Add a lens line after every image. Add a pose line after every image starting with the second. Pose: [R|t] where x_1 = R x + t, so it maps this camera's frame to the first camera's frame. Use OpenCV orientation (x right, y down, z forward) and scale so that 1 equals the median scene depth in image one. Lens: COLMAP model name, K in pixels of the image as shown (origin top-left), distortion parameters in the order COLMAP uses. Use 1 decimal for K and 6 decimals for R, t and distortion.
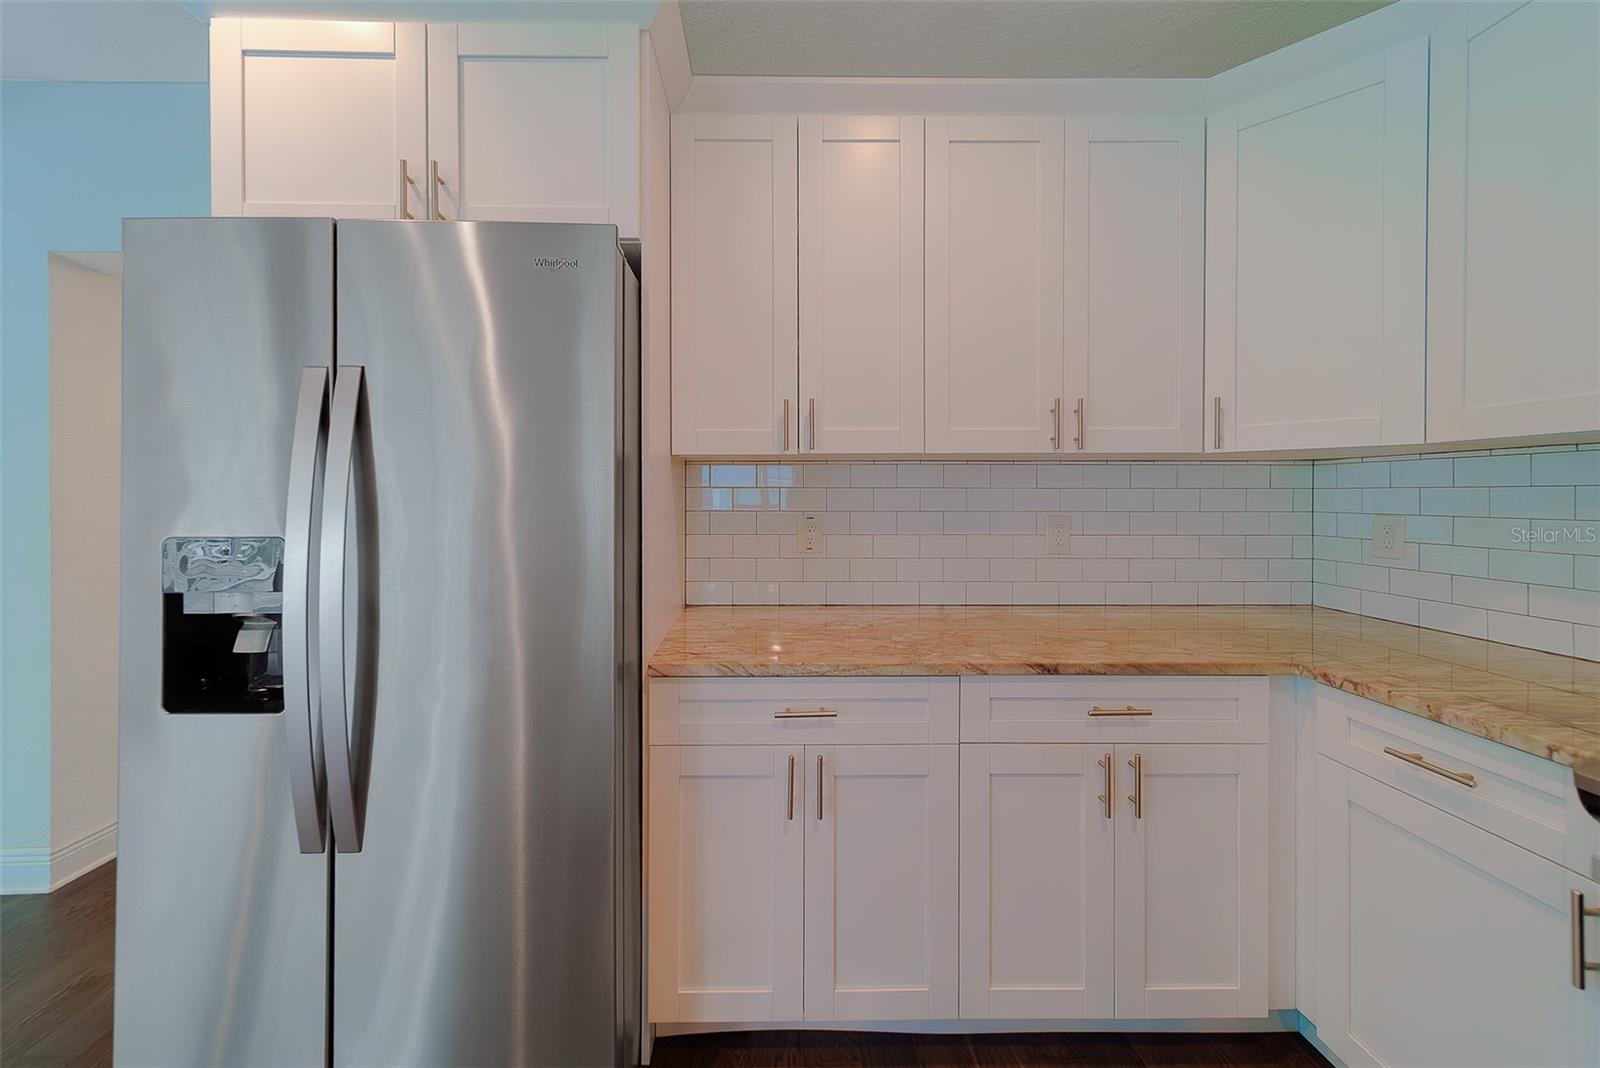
lens RADIAL K [[587.6, 0, 780.0], [0, 587.6, 493.1], [0, 0, 1]] dist [0.010518, -0.000572]
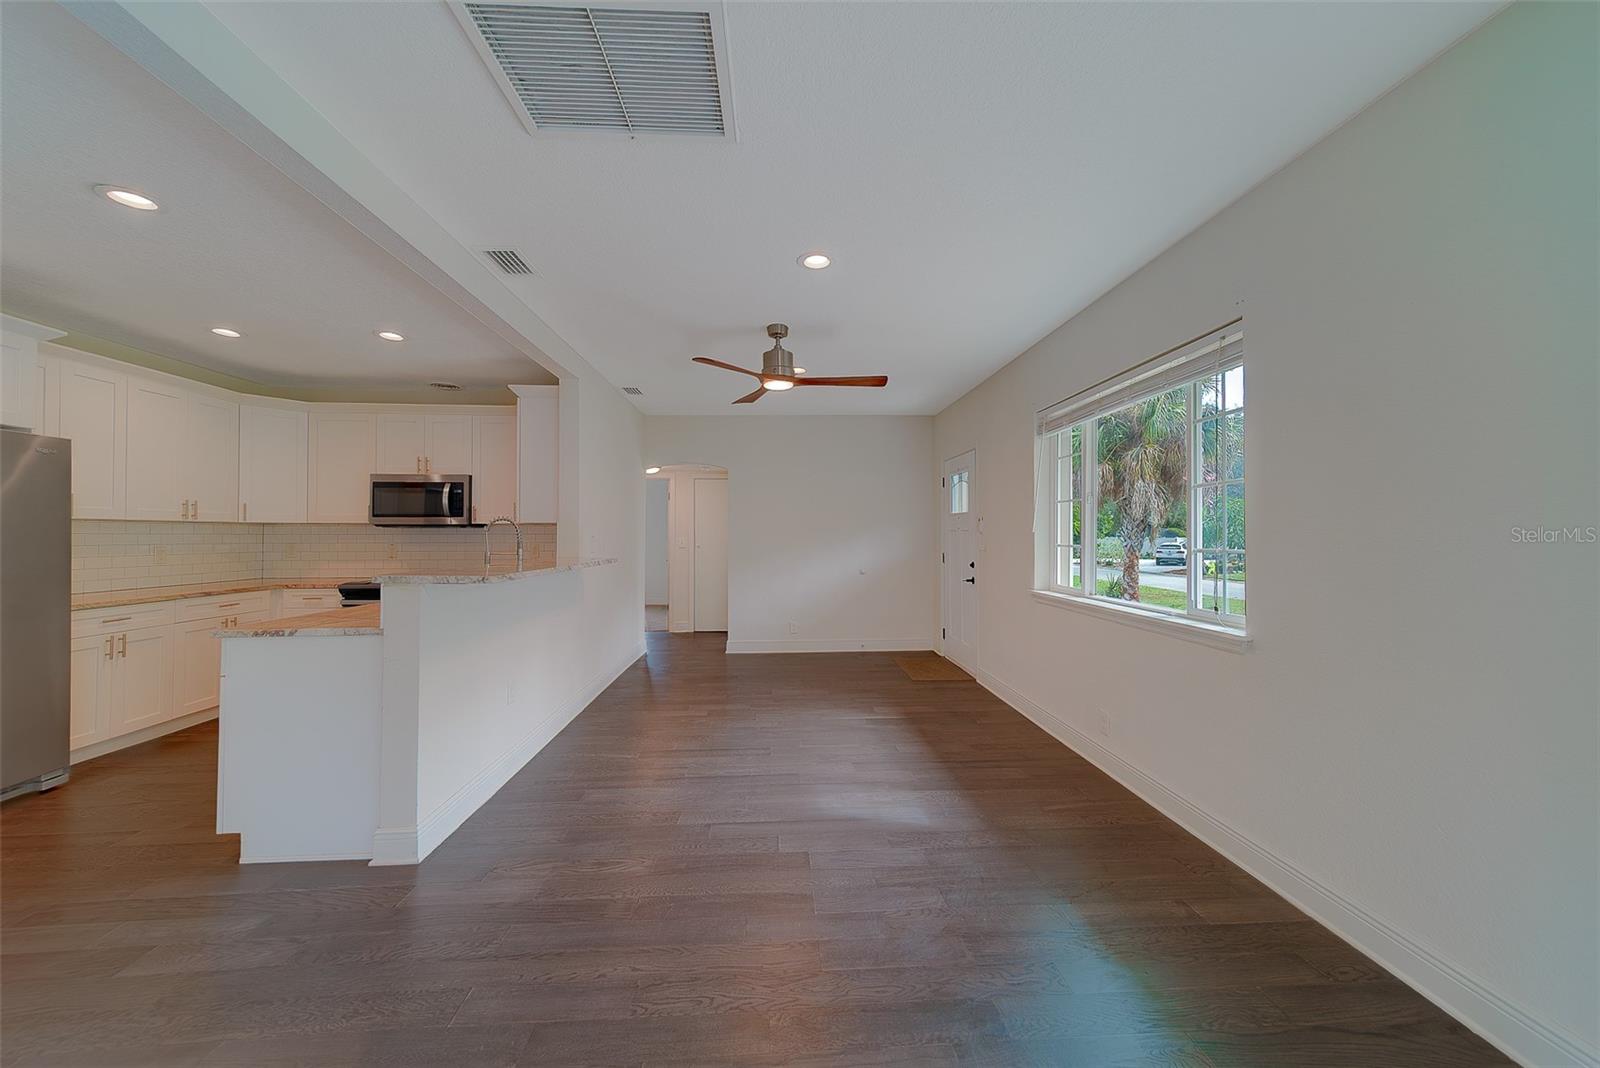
lens RADIAL K [[587.6, 0, 812.5], [0, 587.6, 527.4], [0, 0, 1]] dist [0.010518, -0.000572]
pose [[-0.037132, 0.014848, 0.999200, -2.687915], [-0.006102, 0.999868, -0.015085, -0.019853], [-0.999292, -0.006657, -0.037037, -1.981737]]
